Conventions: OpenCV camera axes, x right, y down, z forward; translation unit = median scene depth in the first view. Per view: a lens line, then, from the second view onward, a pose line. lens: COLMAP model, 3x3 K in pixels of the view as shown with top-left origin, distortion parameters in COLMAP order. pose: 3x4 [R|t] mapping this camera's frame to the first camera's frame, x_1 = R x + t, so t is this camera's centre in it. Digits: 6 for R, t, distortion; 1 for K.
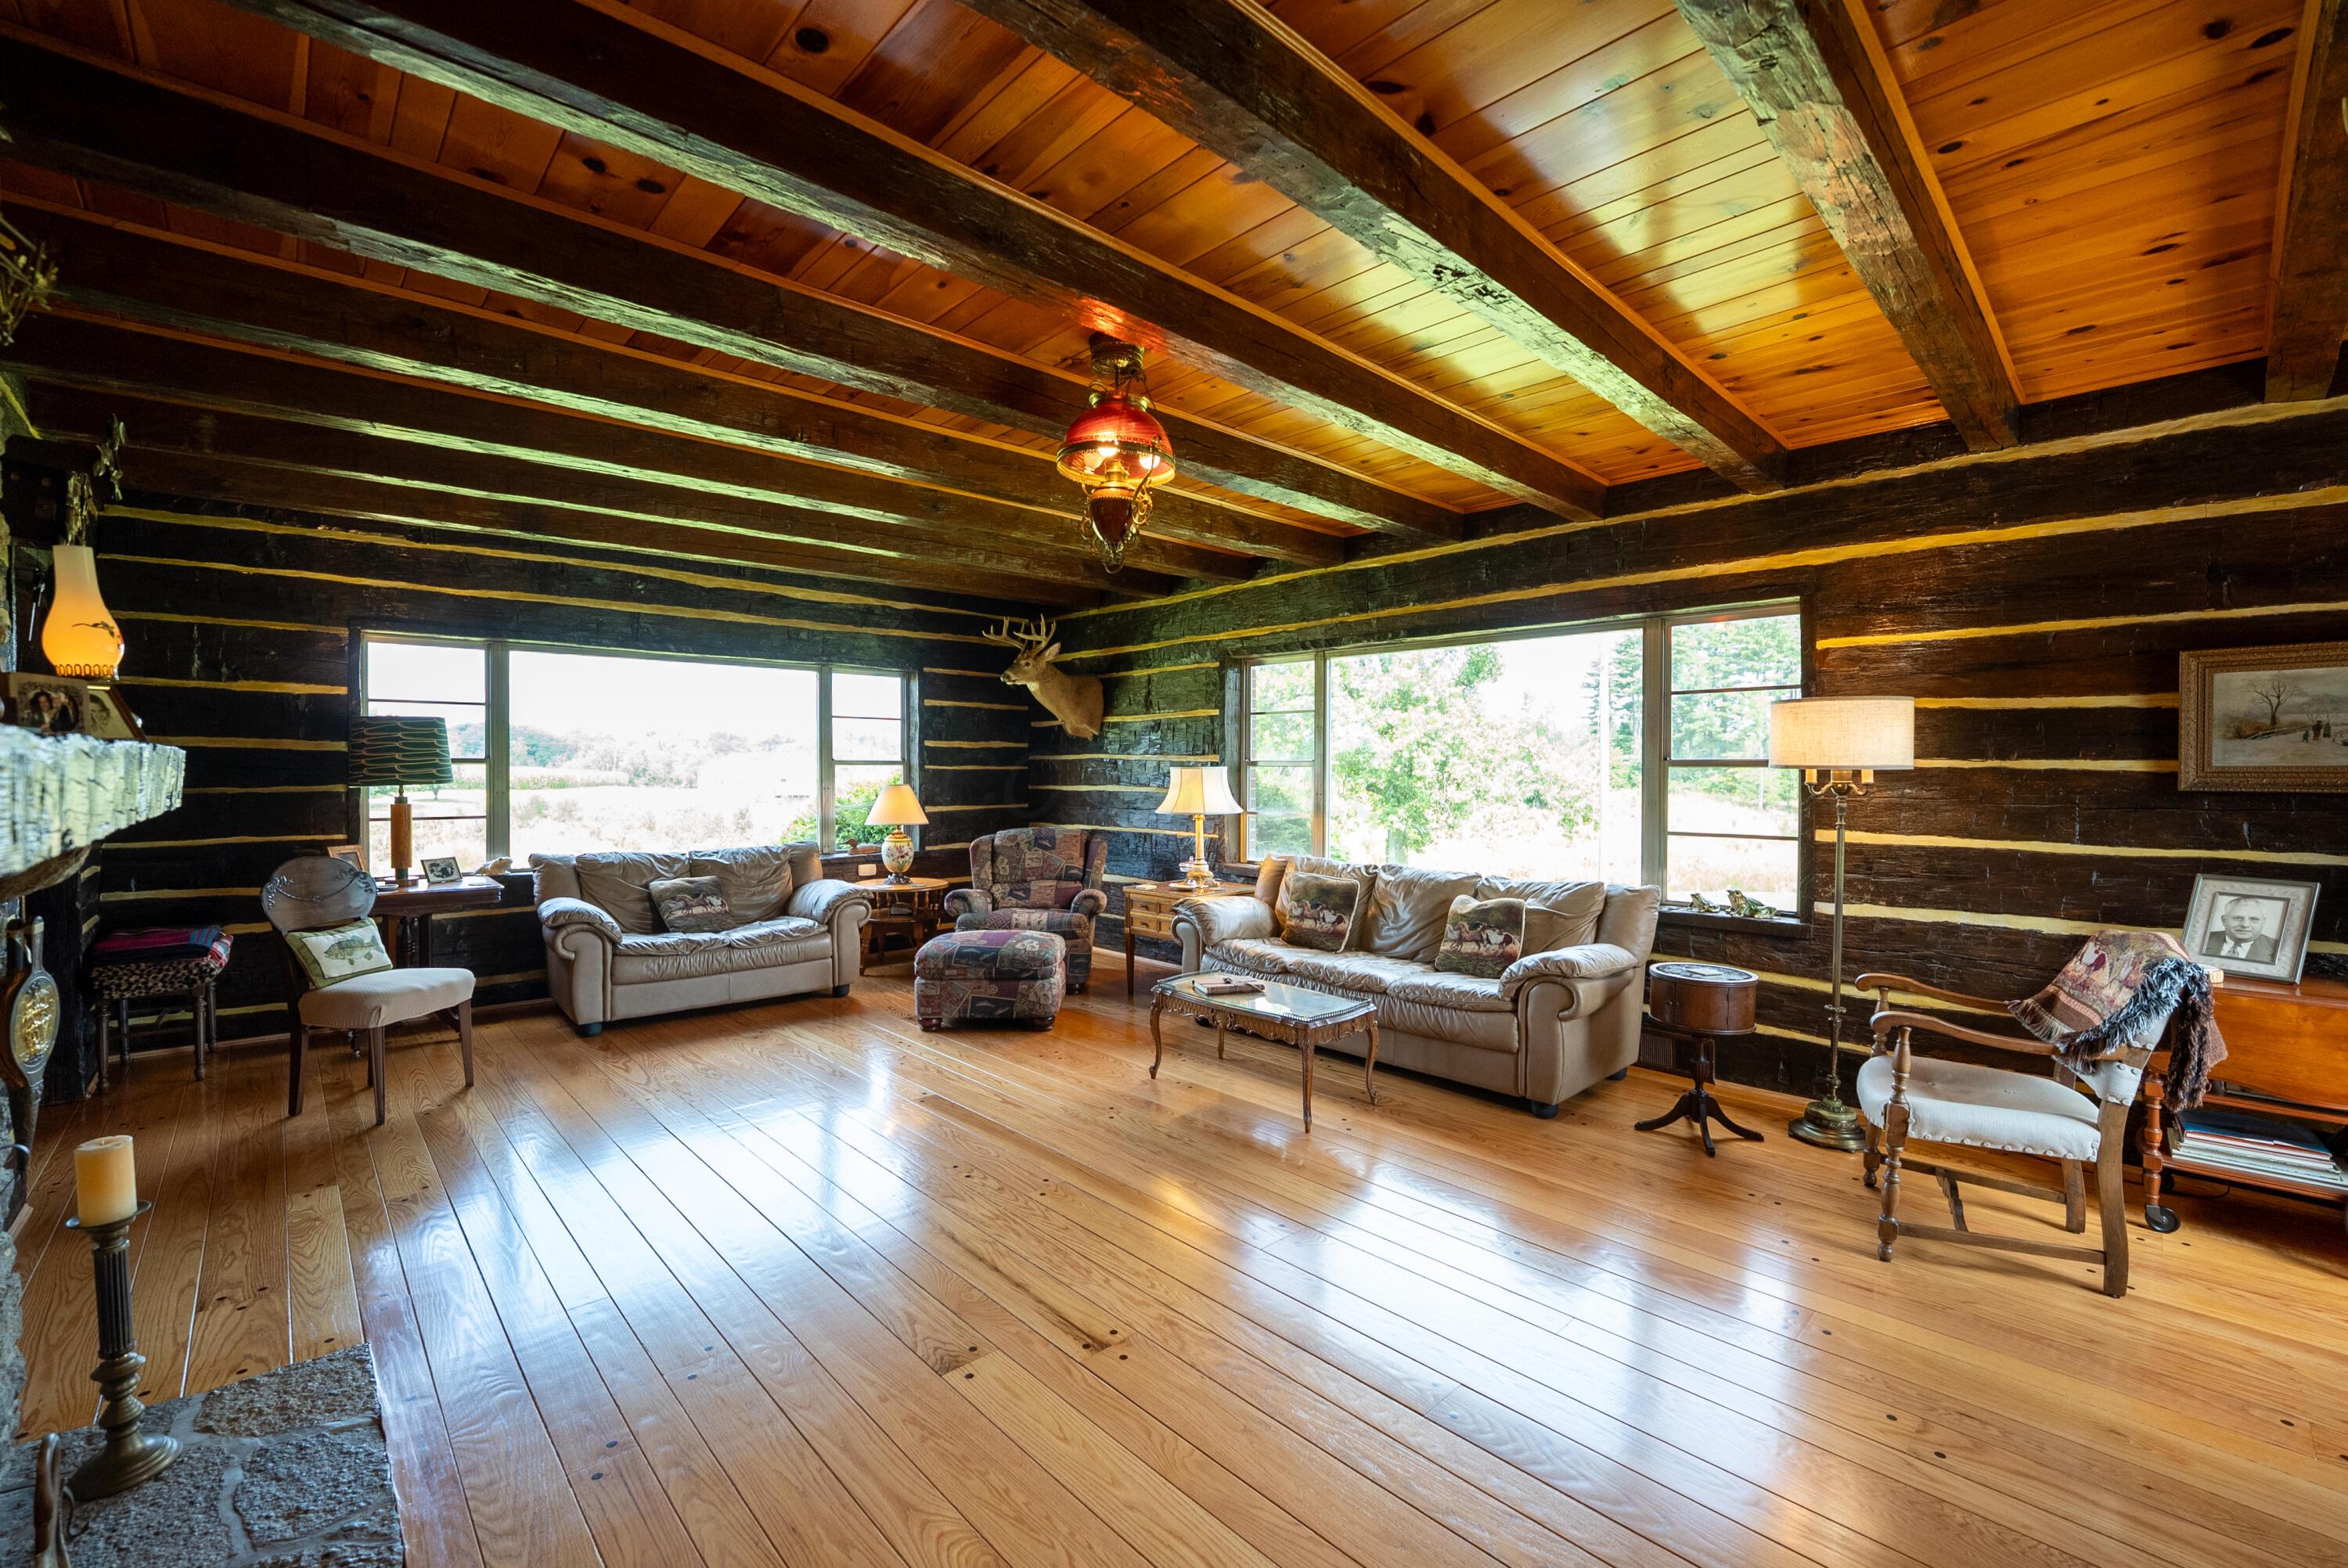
lens RADIAL K [[964.9, 0, 1177.2], [0, 964.9, 783.6], [0, 0, 1]] dist [-0.023390, -0.000146]
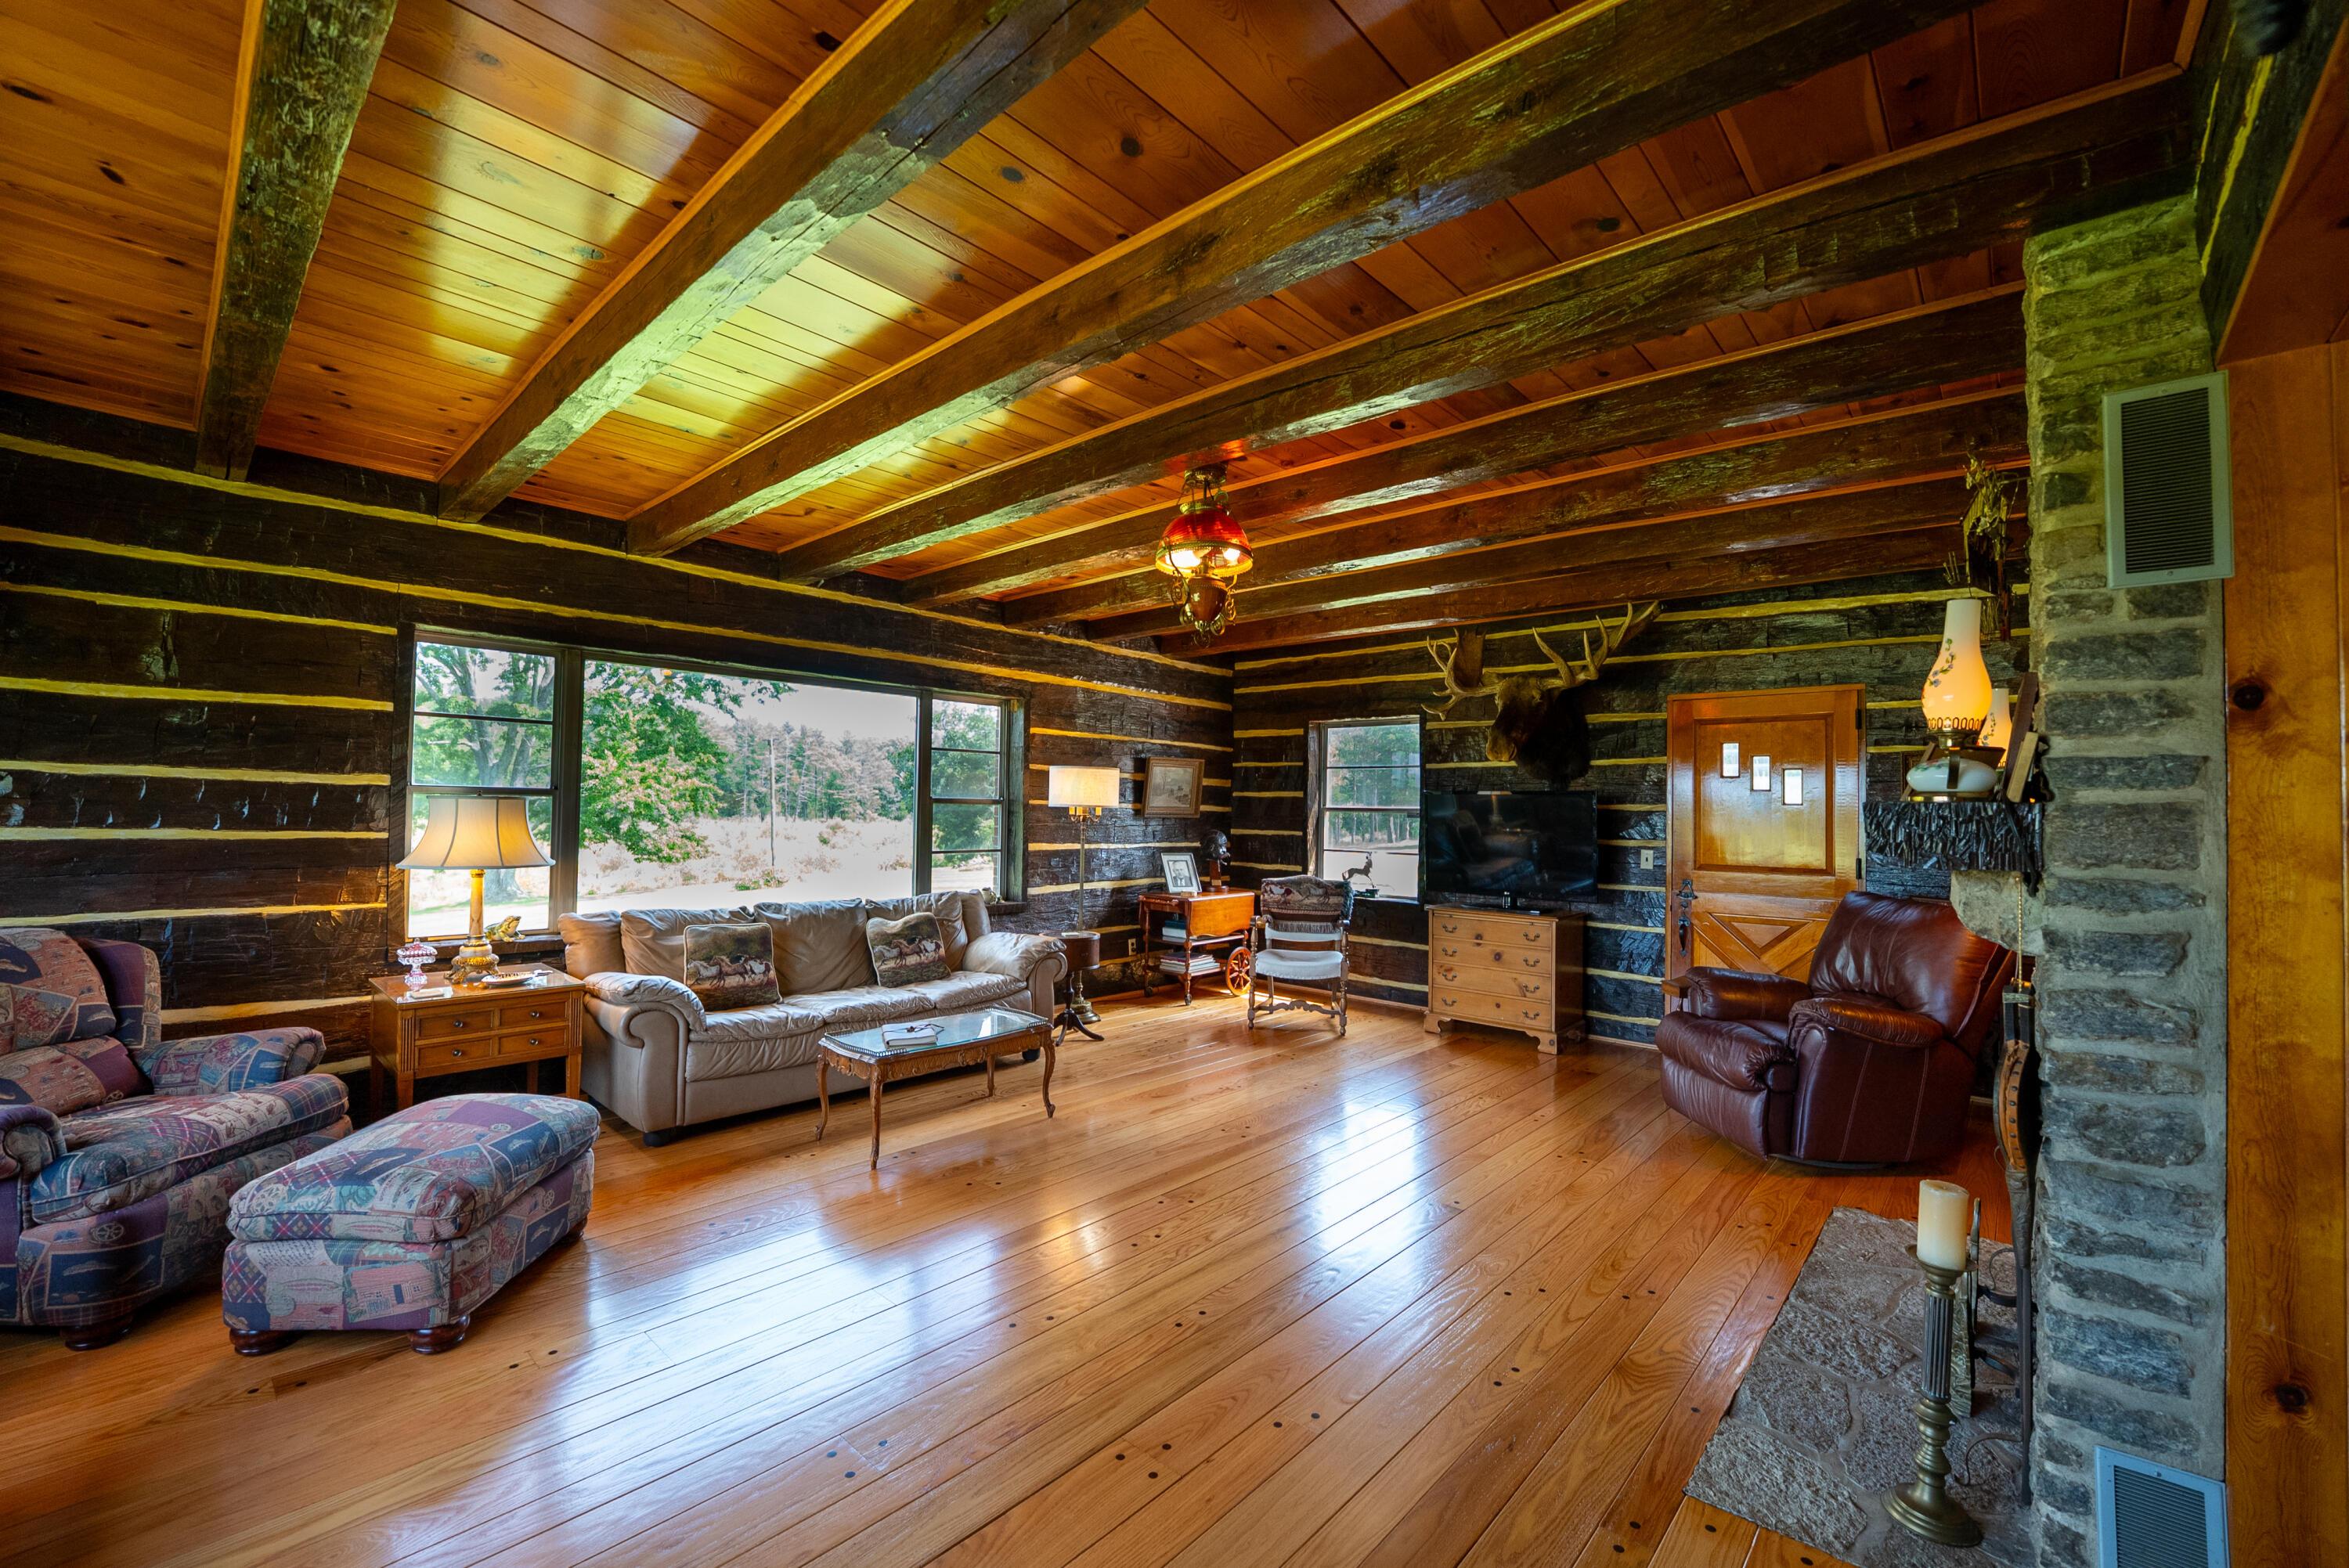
lens RADIAL K [[965.3, 0, 1177.7], [0, 965.3, 783.6], [0, 0, 1]] dist [-0.023390, -0.000146]
pose [[-0.076028, 0.024270, 0.996810, -0.689373], [0.001273, 0.999705, -0.024244, -0.009442], [-0.997105, -0.000574, -0.076036, 0.608606]]
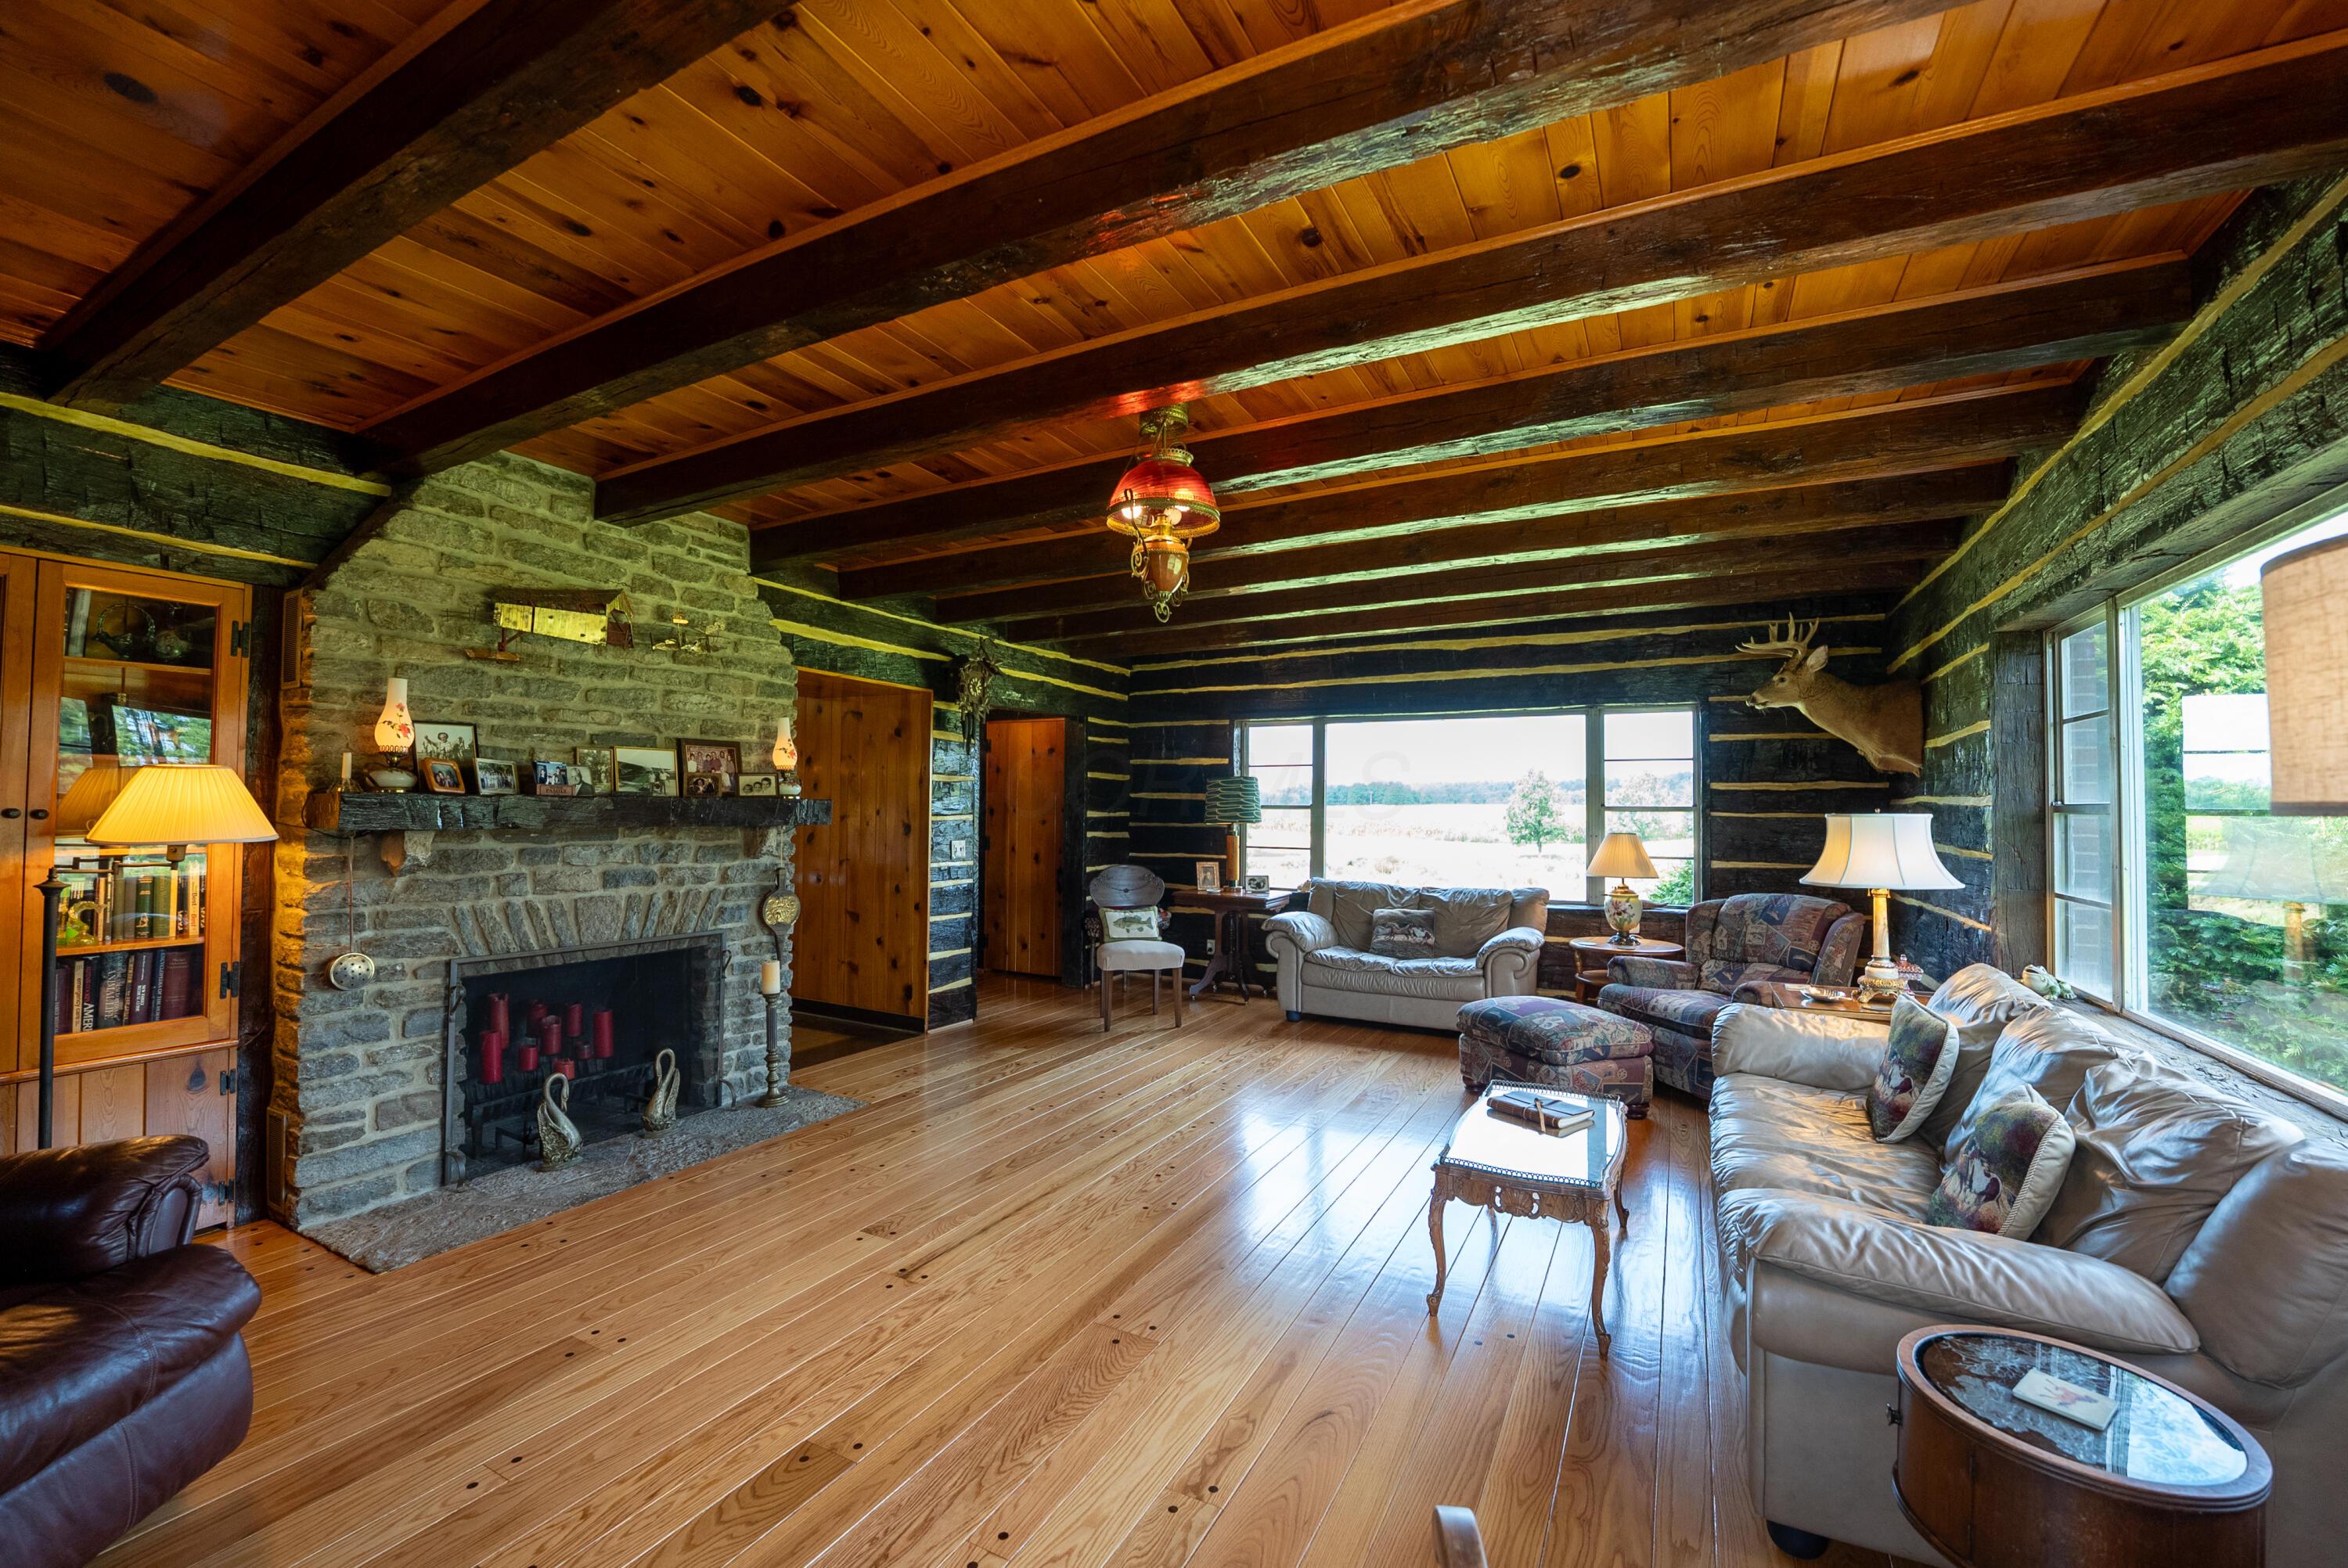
lens RADIAL K [[964.9, 0, 1177.2], [0, 964.9, 783.6], [0, 0, 1]] dist [-0.023390, -0.000146]
pose [[0.321078, -0.025805, -0.946701, 0.496764], [-0.023265, 0.999112, -0.035124, -0.004673], [0.946767, 0.033303, 0.320192, 0.374093]]
